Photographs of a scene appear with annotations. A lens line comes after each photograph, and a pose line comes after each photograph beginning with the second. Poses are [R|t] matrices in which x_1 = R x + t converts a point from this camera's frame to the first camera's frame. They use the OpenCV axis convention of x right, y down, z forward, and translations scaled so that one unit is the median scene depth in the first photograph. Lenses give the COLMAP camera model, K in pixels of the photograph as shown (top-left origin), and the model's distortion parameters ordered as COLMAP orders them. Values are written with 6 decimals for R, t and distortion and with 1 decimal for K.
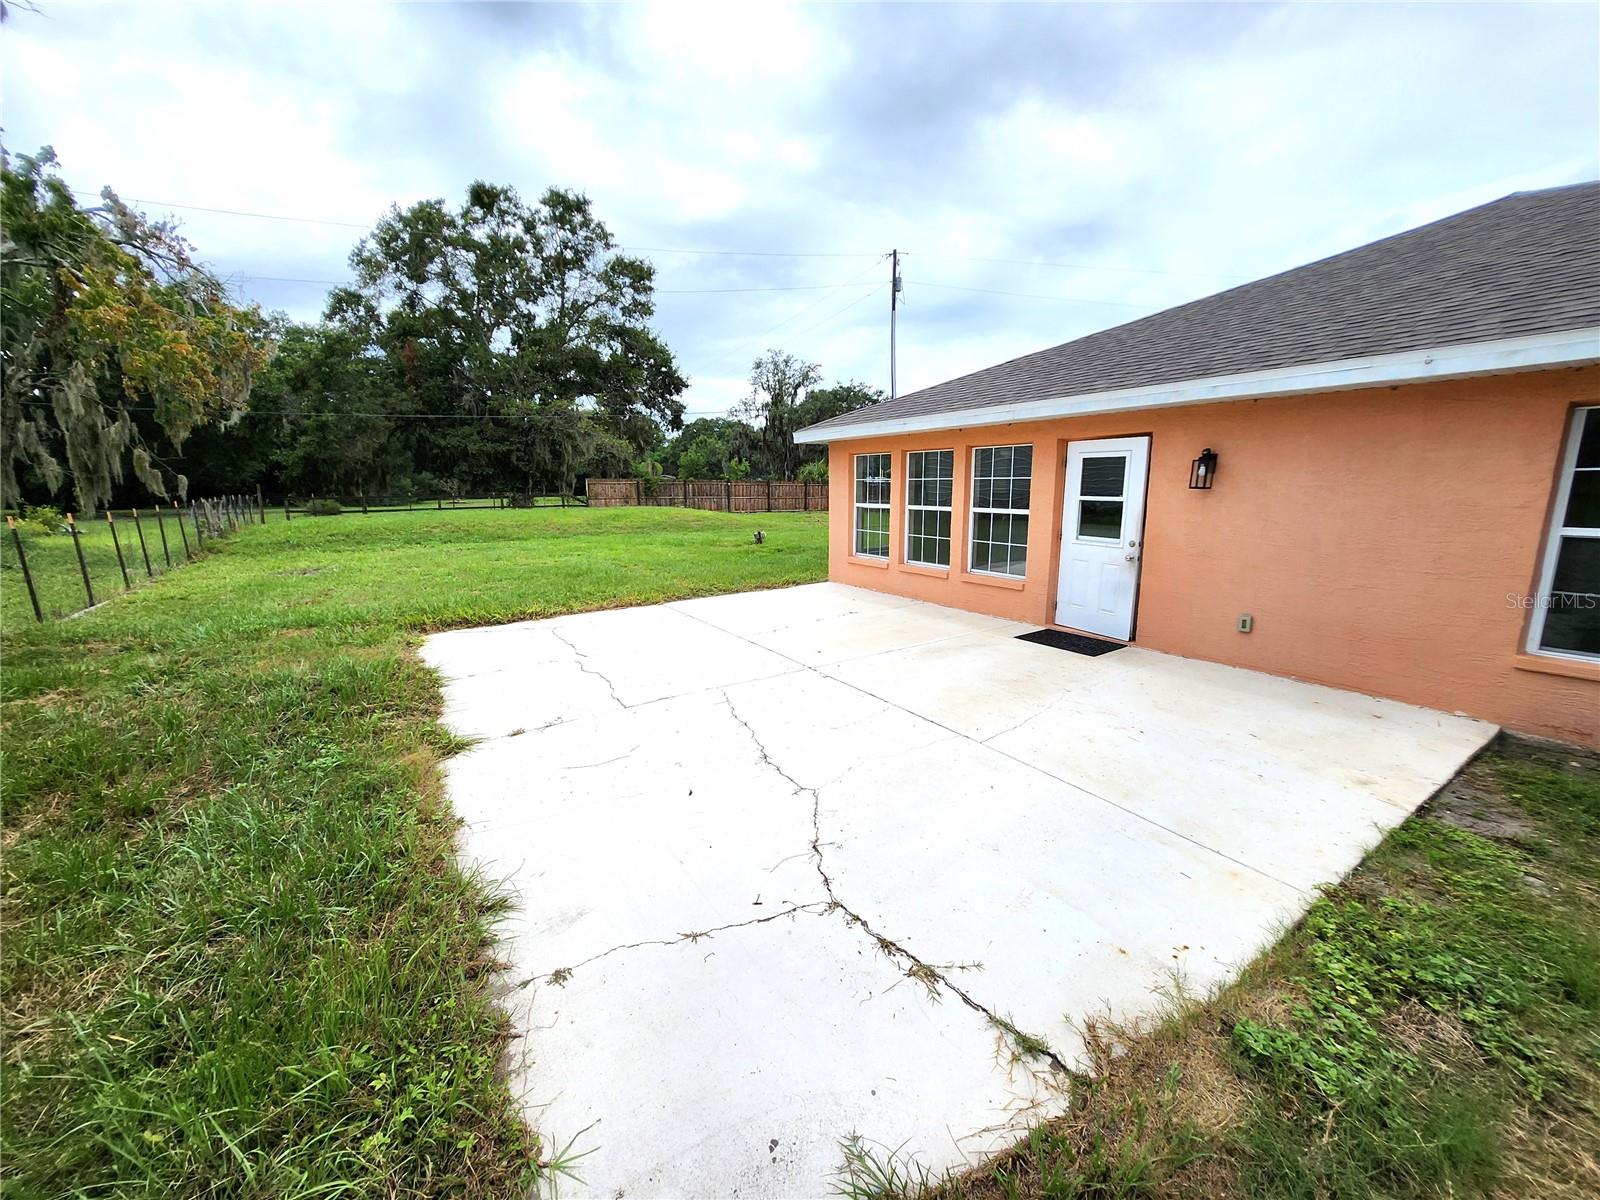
lens RADIAL K [[636.6, 0, 802.0], [0, 636.6, 592.9], [0, 0, 1]] dist [-0.007511, 0.004426]
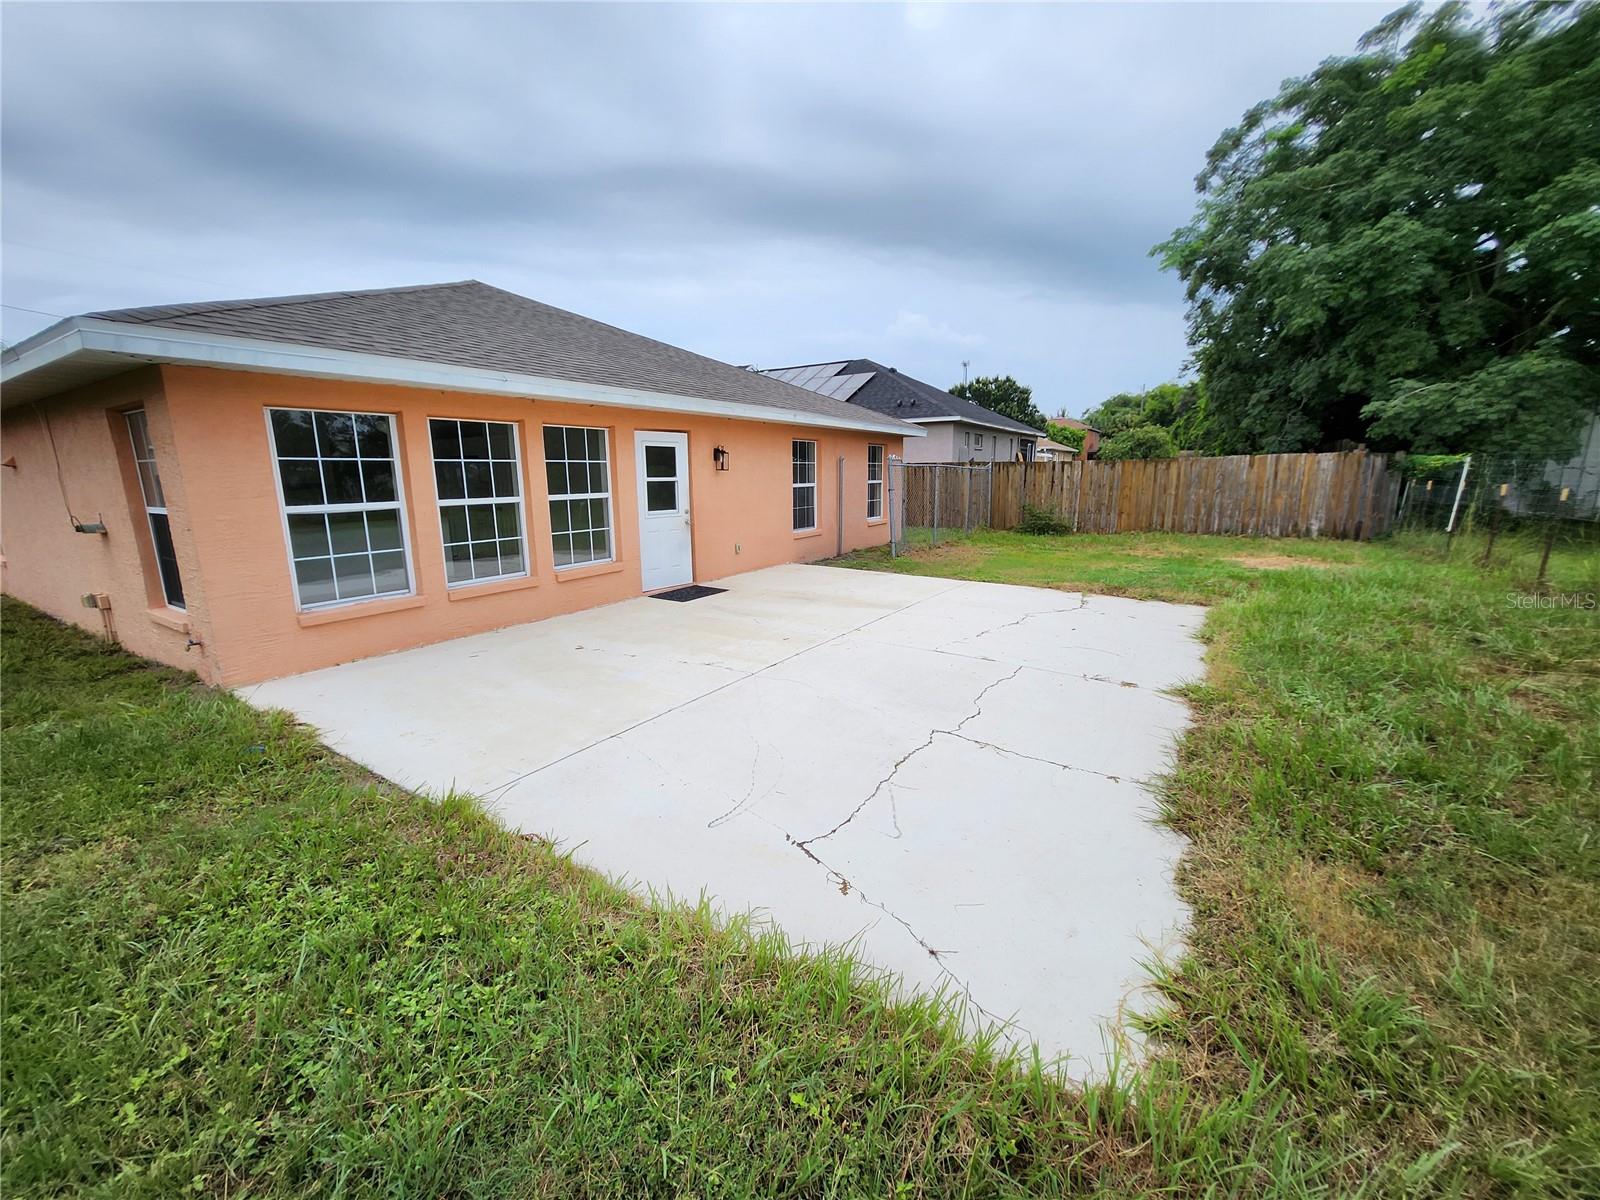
lens RADIAL K [[636.6, 0, 802.0], [0, 636.6, 592.9], [0, 0, 1]] dist [-0.007511, 0.004426]
pose [[-0.406757, -0.161293, 0.899185, -0.176950], [0.168286, 0.954215, 0.247291, -0.043866], [-0.897902, 0.251907, -0.360990, 0.279103]]
